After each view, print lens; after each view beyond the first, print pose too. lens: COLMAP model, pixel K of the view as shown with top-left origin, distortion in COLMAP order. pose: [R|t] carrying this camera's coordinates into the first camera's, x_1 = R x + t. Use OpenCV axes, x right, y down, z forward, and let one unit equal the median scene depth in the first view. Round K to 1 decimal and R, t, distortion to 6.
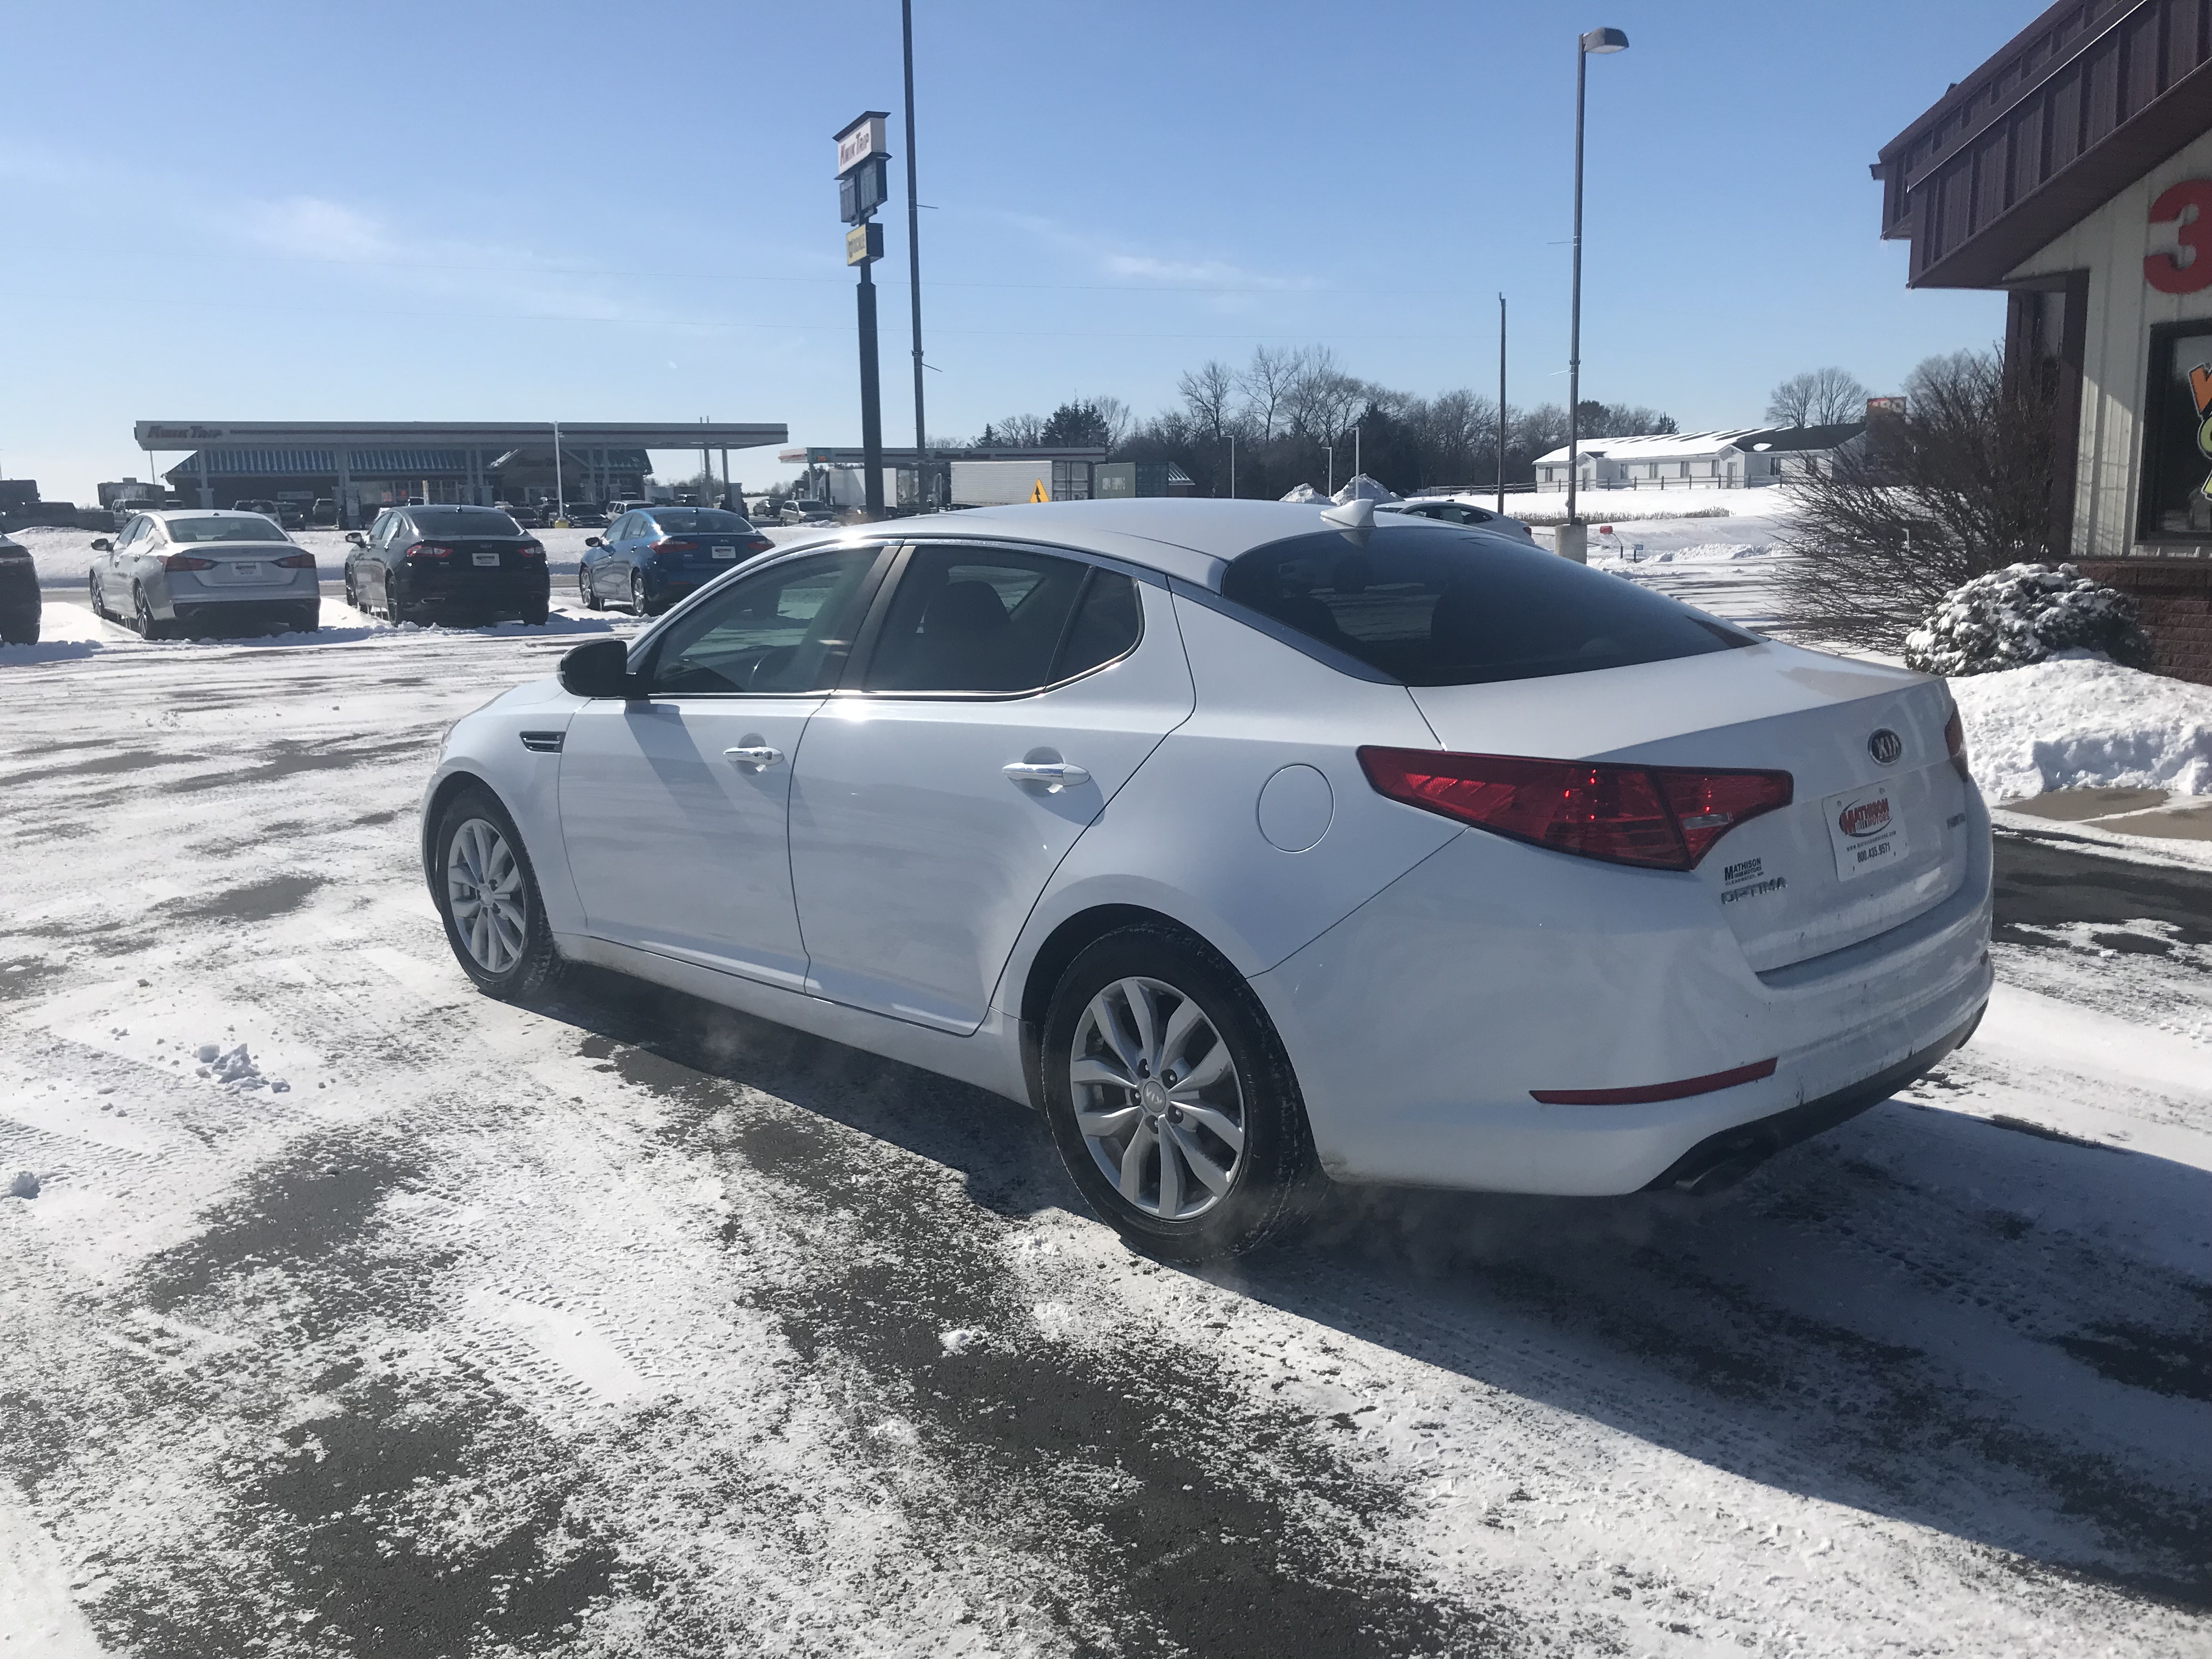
lens RADIAL K [[1826.3, 0, 1085.7], [0, 1826.3, 822.1], [0, 0, 1]] dist [0.022325, -0.014714]
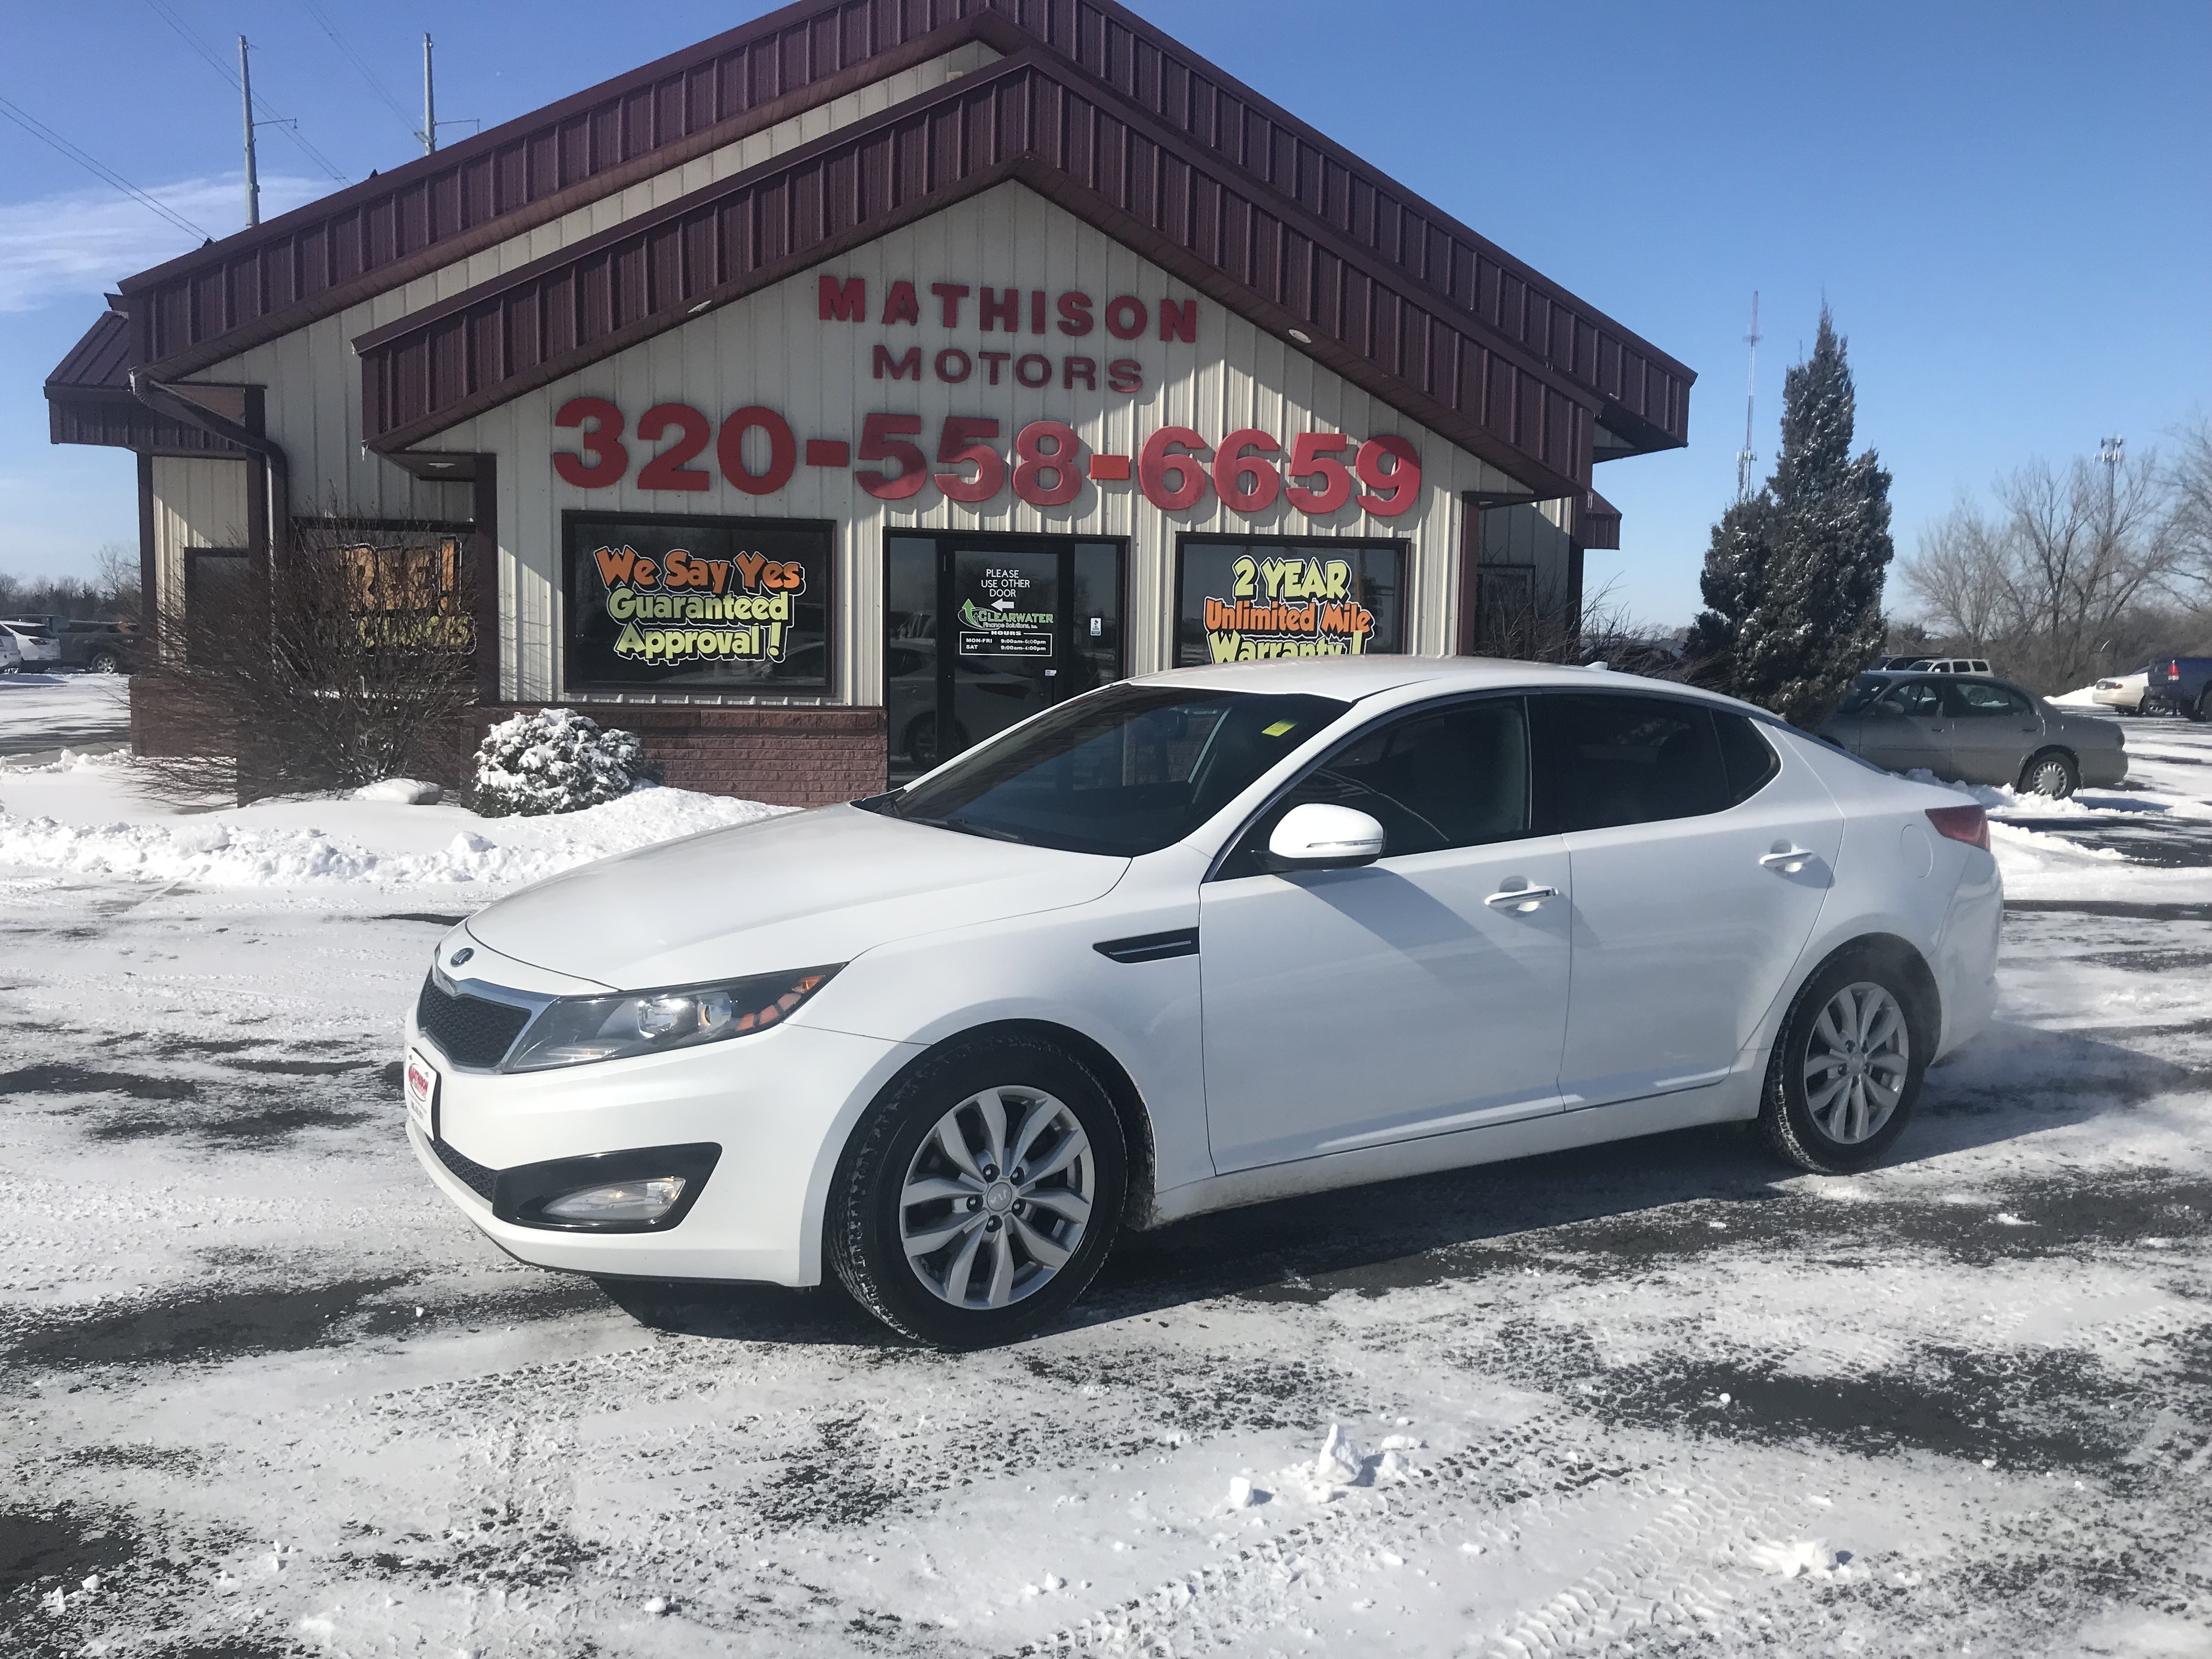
lens RADIAL K [[1826.3, 0, 1128.2], [0, 1826.3, 850.4], [0, 0, 1]] dist [0.022325, -0.014714]
pose [[0.206047, -0.081874, 0.975111, -0.159238], [0.144863, 0.988066, 0.052351, -0.019151], [-0.967760, 0.130470, 0.215448, 0.128883]]
